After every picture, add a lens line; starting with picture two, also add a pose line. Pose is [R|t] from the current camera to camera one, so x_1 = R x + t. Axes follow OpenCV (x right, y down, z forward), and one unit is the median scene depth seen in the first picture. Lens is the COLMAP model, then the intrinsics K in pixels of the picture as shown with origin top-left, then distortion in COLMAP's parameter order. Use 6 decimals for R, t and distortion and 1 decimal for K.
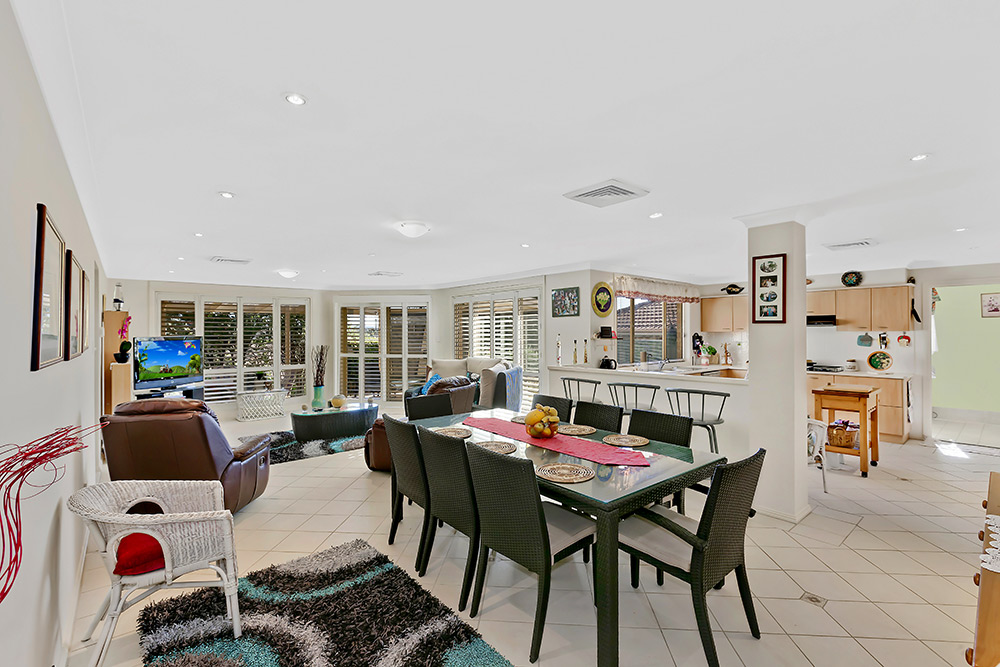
lens RADIAL K [[438.7, 0, 498.4], [0, 438.7, 334.4], [0, 0, 1]] dist [0.002093, -0.000343]
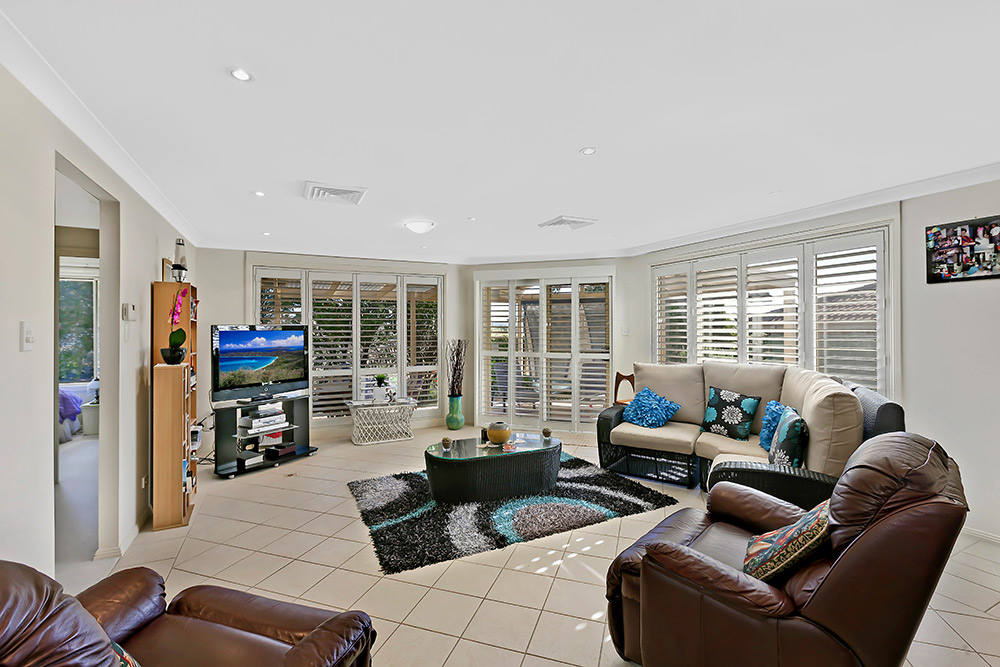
lens RADIAL K [[438.7, 0, 499.4], [0, 438.7, 331.7], [0, 0, 1]] dist [0.002093, -0.000343]
pose [[0.970741, 0.003224, -0.240107, -0.213490], [-0.002577, 0.999992, 0.003011, 0.012766], [0.240115, -0.002304, 0.970742, 0.409886]]
